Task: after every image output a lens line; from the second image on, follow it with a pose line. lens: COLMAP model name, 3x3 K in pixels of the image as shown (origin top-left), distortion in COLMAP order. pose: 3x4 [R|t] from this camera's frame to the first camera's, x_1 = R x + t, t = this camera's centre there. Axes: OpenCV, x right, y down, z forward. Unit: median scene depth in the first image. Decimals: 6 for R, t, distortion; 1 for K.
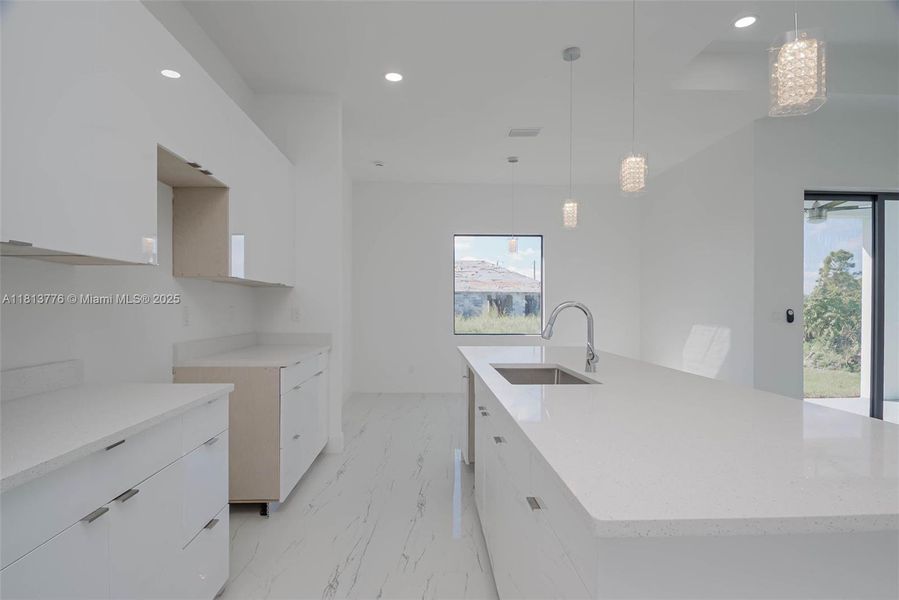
lens RADIAL K [[470.9, 0, 447.3], [0, 470.9, 310.8], [0, 0, 1]] dist [0.000918, 0.000171]
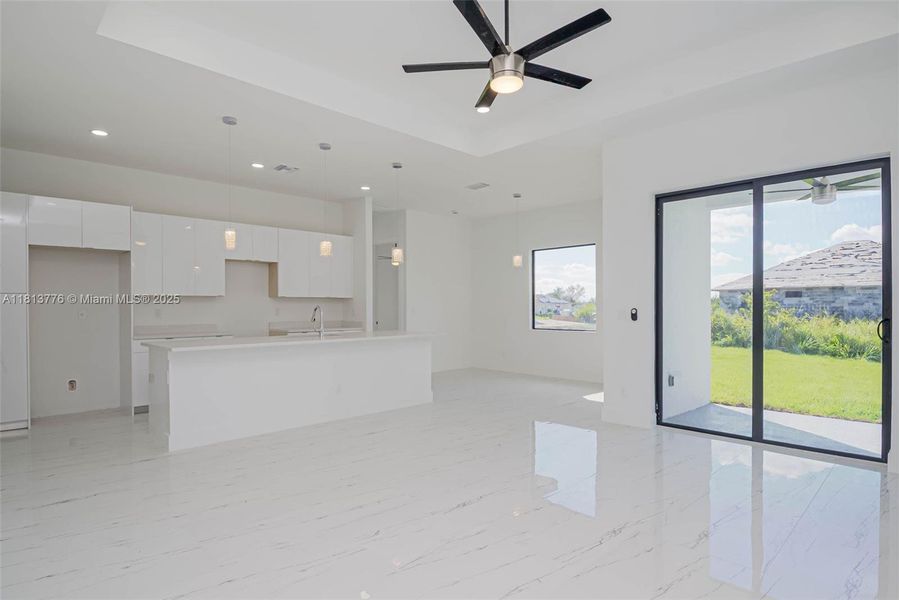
lens RADIAL K [[470.9, 0, 447.3], [0, 470.9, 310.8], [0, 0, 1]] dist [0.000918, 0.000171]
pose [[0.668640, 0.000208, -0.743586, 1.183920], [-0.001309, 0.999999, -0.000897, 0.003199], [0.743585, 0.001573, 0.668639, -0.029047]]
